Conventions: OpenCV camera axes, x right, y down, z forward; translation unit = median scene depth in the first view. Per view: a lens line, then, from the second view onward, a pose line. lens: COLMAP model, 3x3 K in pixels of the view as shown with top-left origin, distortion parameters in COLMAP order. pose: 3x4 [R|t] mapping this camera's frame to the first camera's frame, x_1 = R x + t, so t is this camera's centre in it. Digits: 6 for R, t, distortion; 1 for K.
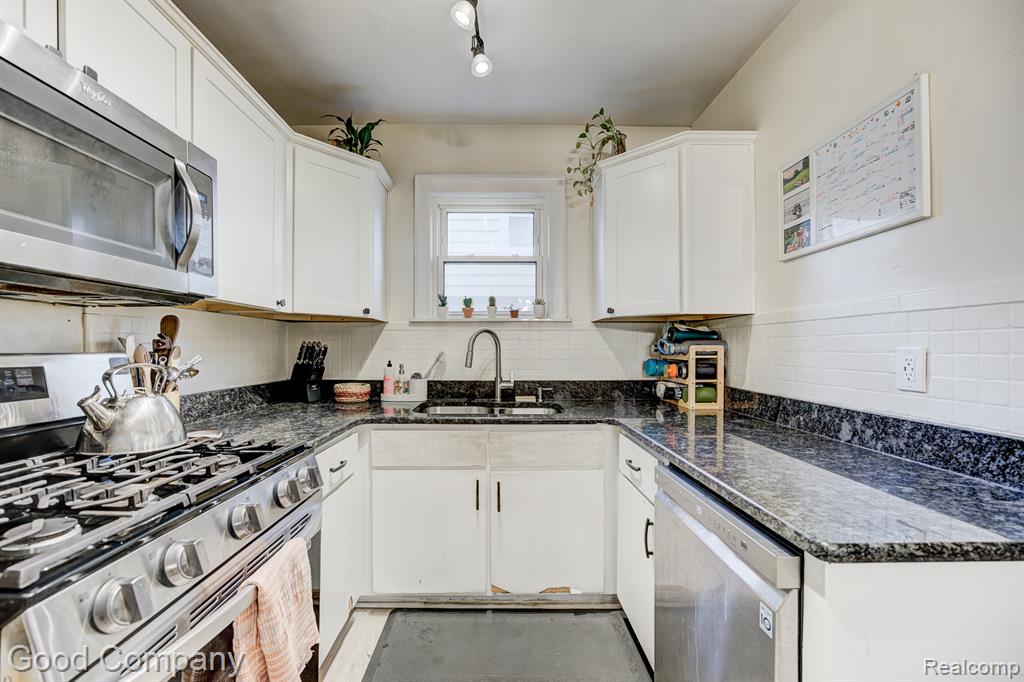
lens RADIAL K [[418.8, 0, 503.8], [0, 418.8, 355.5], [0, 0, 1]] dist [-0.038934, 0.013209]
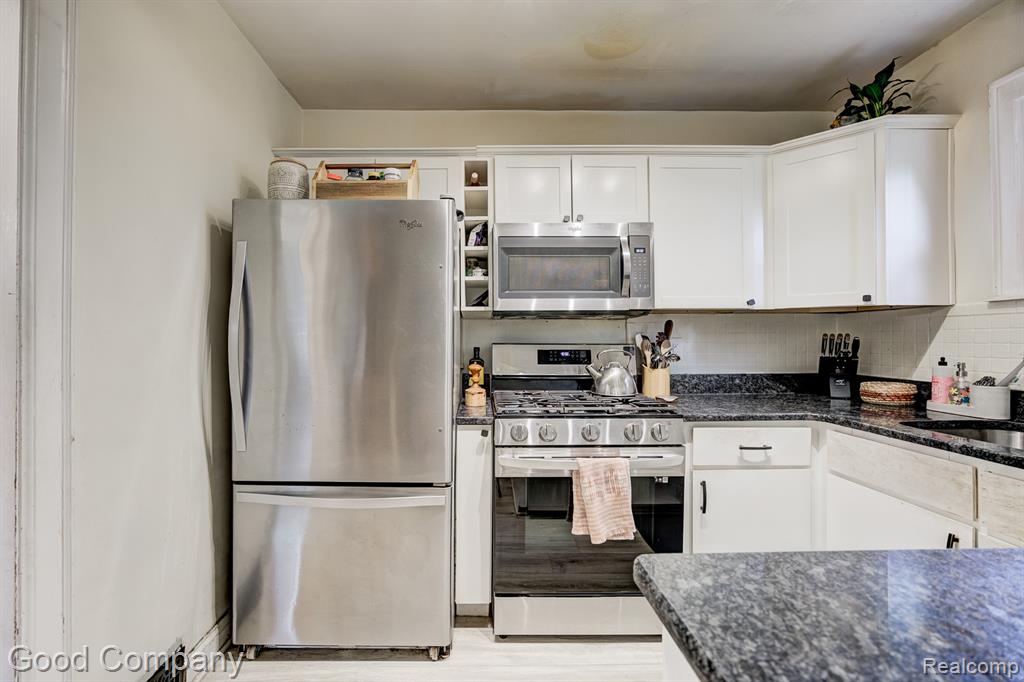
lens RADIAL K [[418.7, 0, 497.5], [0, 418.7, 345.0], [0, 0, 1]] dist [-0.001287, 0.000083]
pose [[0.019782, 0.007552, -0.999776, 0.472446], [-0.013868, 0.999877, 0.007278, -0.004201], [0.999708, 0.013721, 0.019884, 0.192113]]
